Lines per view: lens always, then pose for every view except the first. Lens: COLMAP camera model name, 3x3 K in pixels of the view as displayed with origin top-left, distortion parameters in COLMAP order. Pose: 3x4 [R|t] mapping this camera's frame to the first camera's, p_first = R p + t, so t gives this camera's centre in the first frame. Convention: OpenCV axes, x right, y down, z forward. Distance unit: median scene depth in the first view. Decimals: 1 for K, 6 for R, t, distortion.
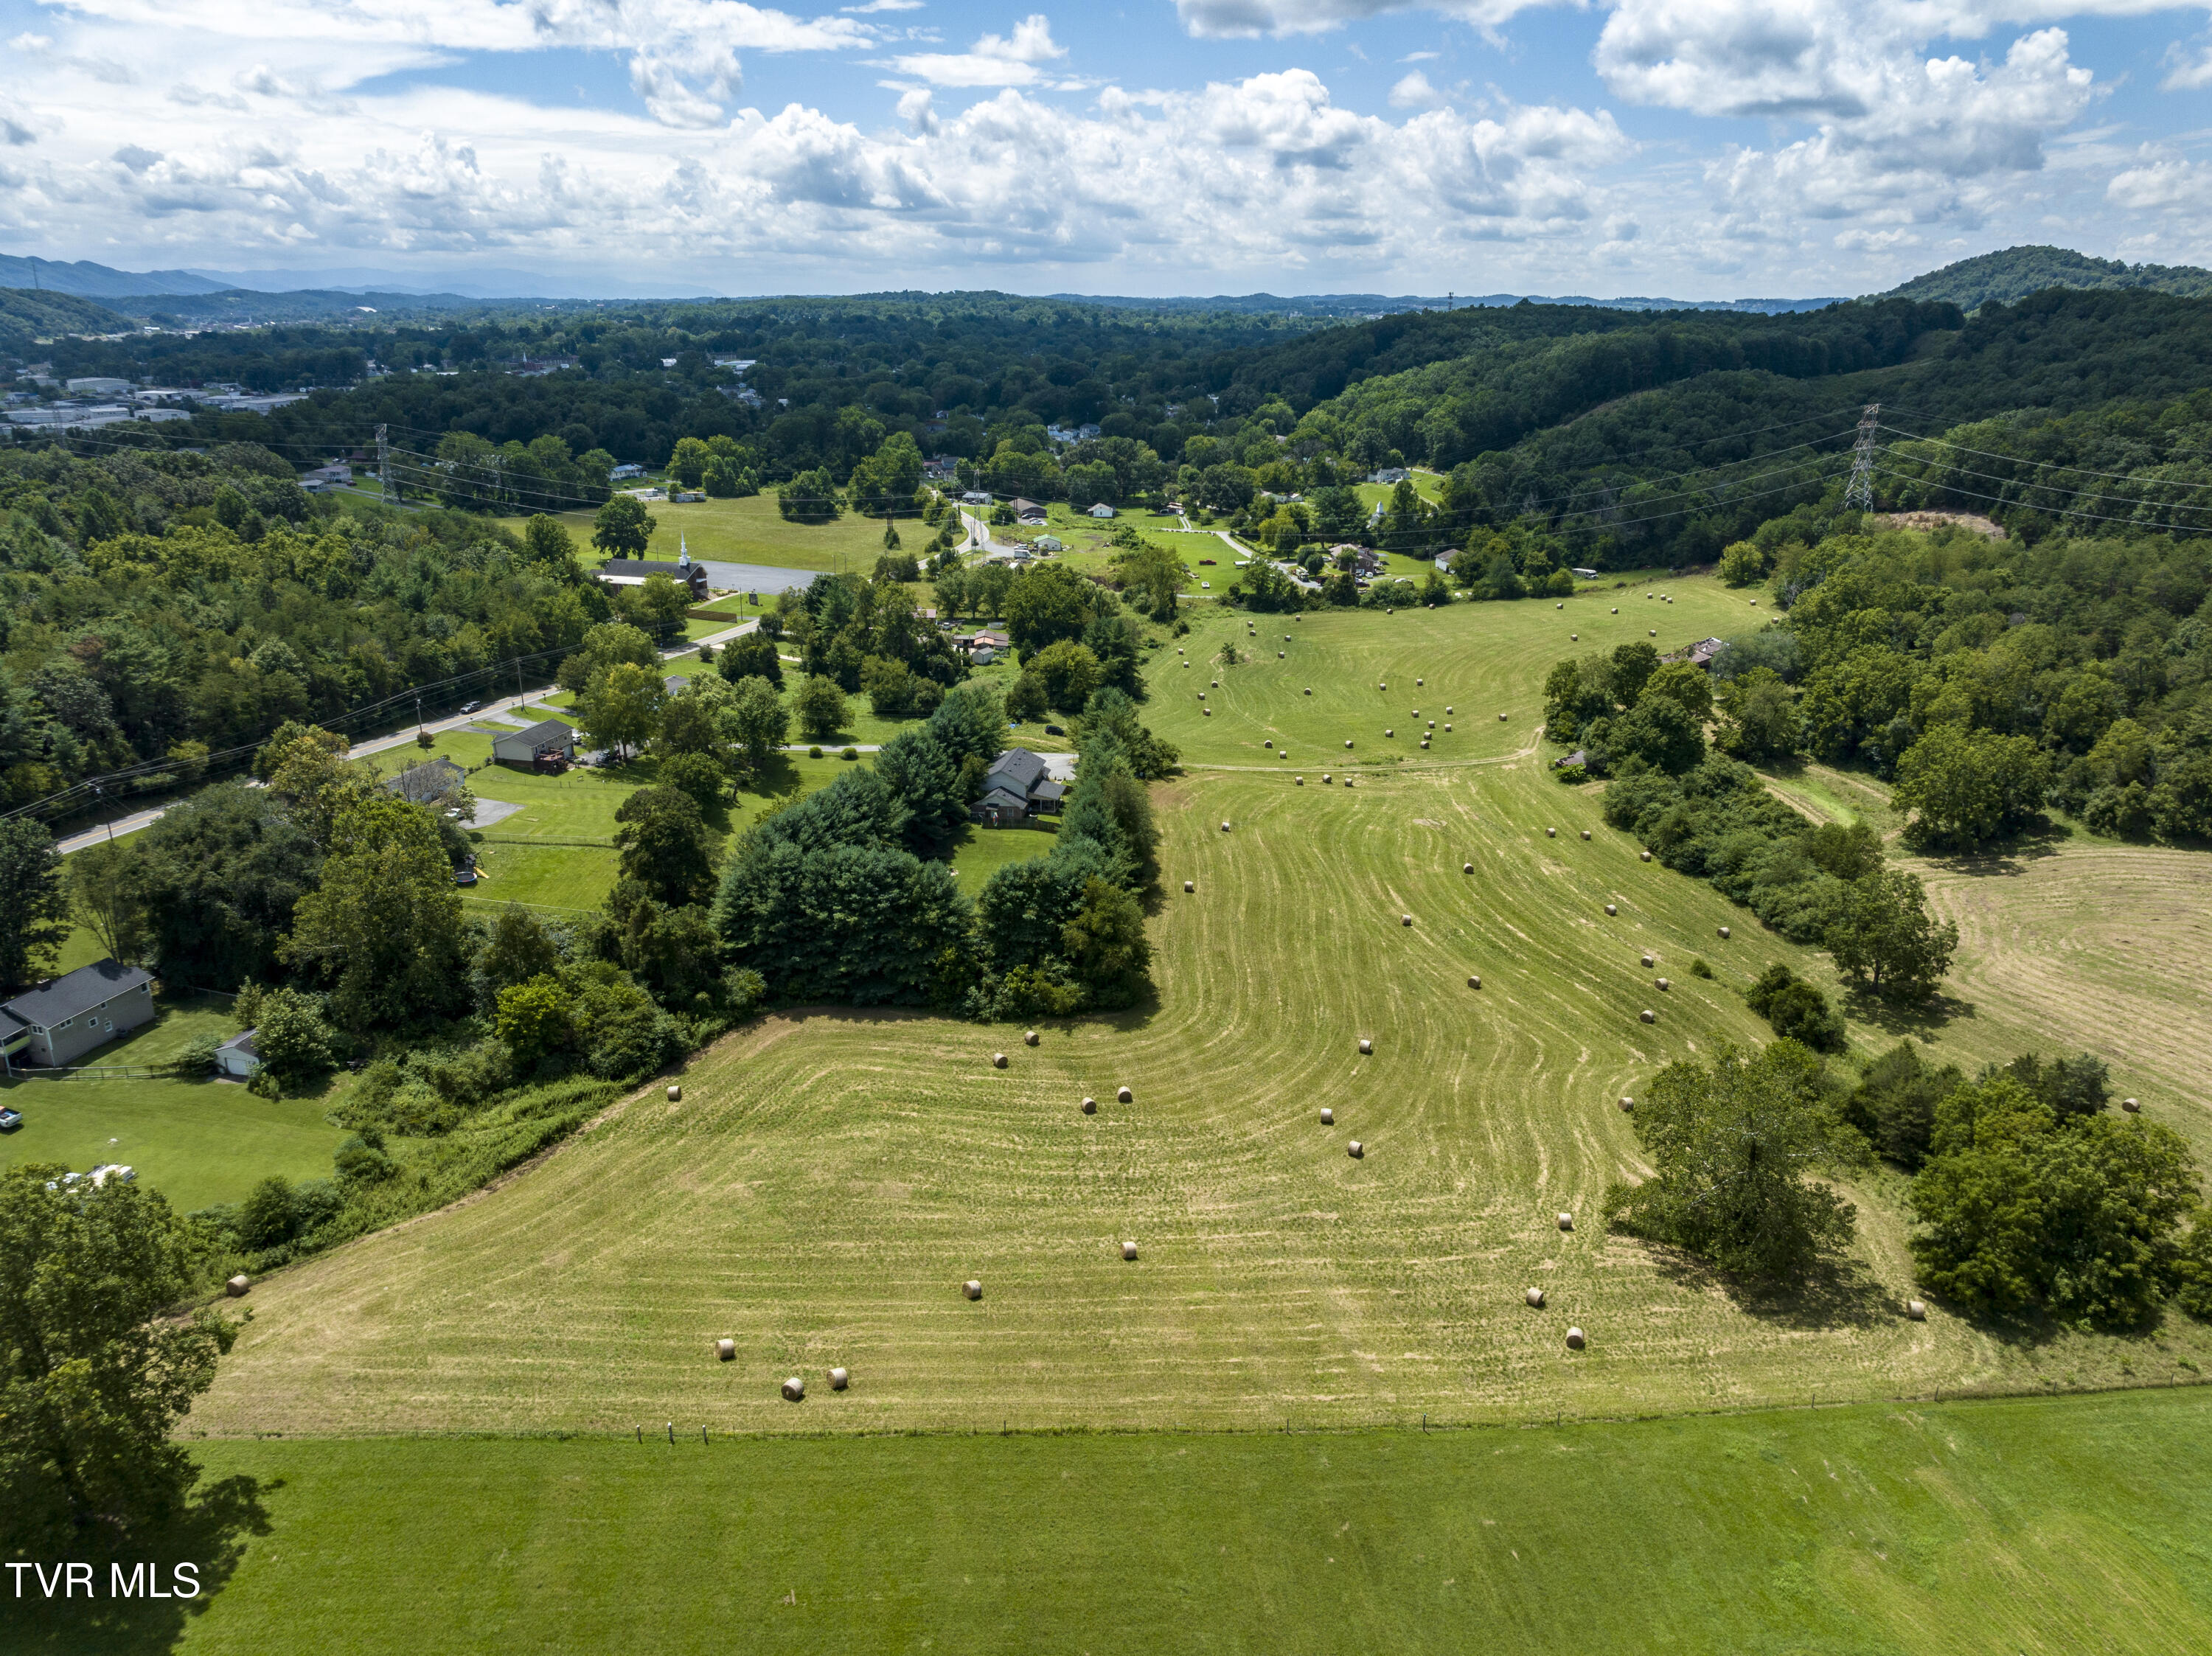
lens RADIAL K [[889.5, 0, 1106.3], [0, 889.5, 841.7], [0, 0, 1]] dist [-0.012988, 0.000326]
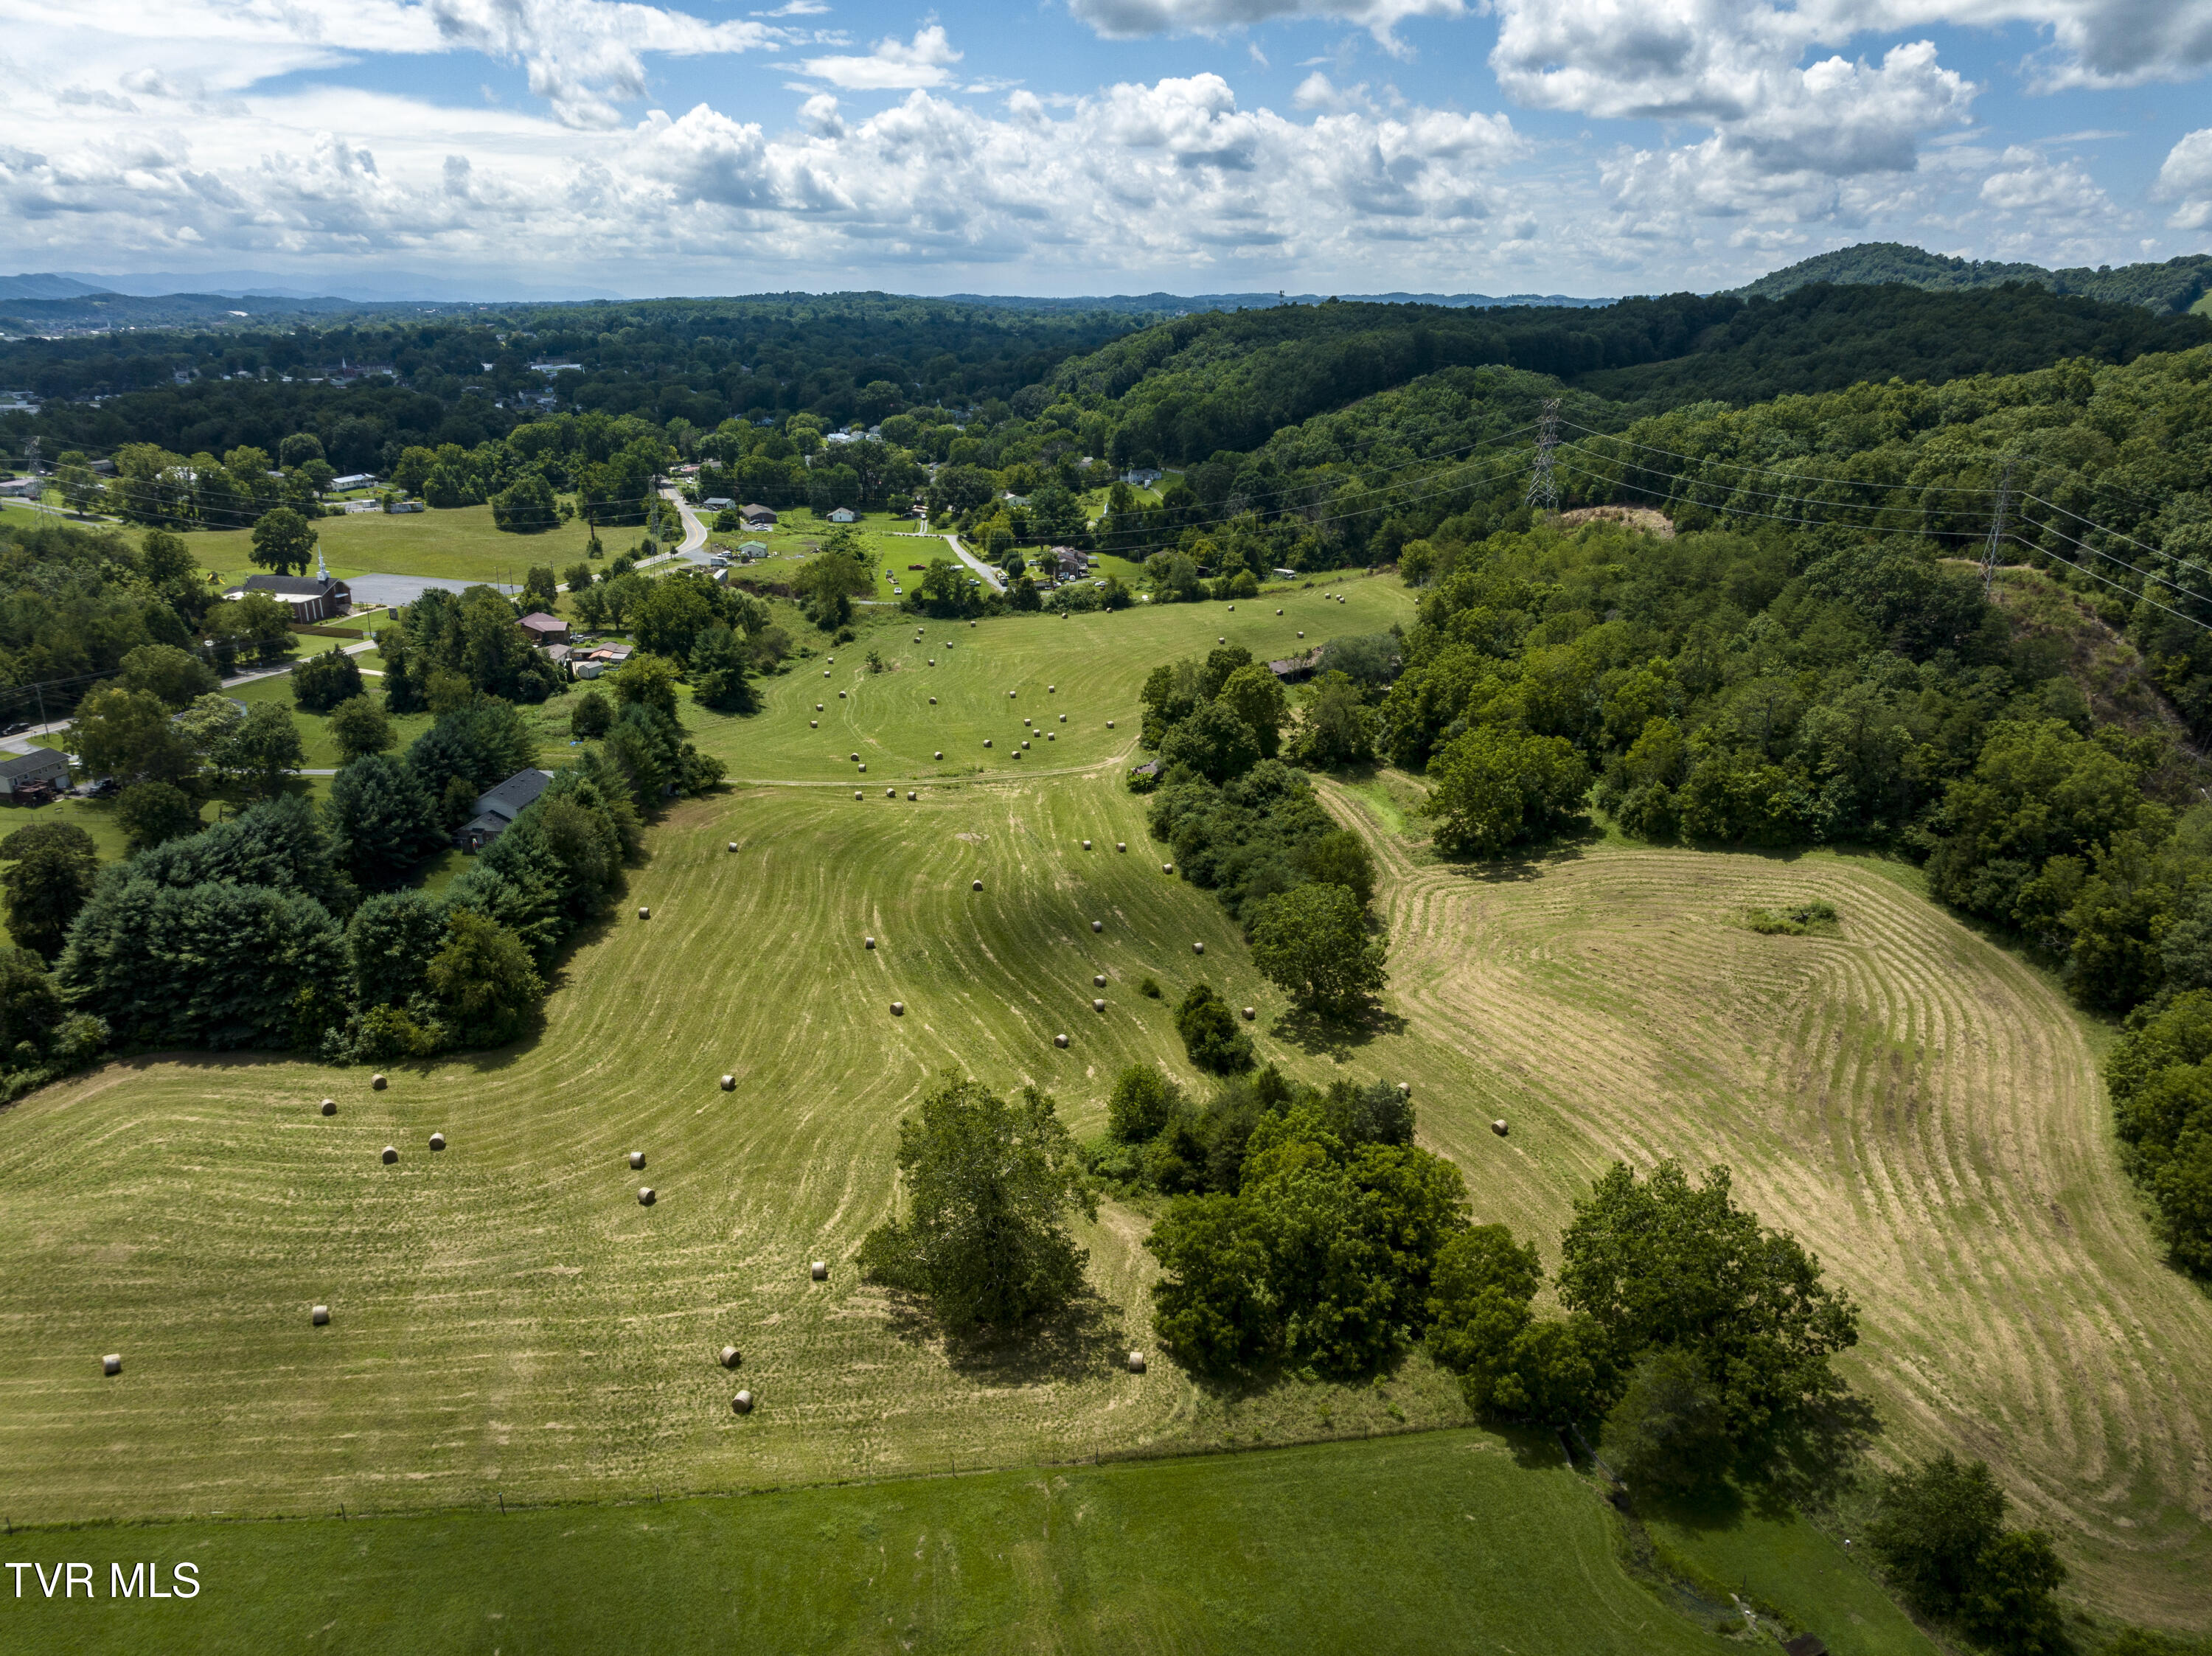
lens RADIAL K [[891.9, 0, 1106.0], [0, 891.9, 828.0], [0, 0, 1]] dist [-0.013978, 0.000610]
pose [[0.999358, -0.020368, 0.029477, 0.376413], [0.020717, 0.999718, -0.011588, -0.013187], [-0.029232, 0.012192, 0.999498, 0.015542]]
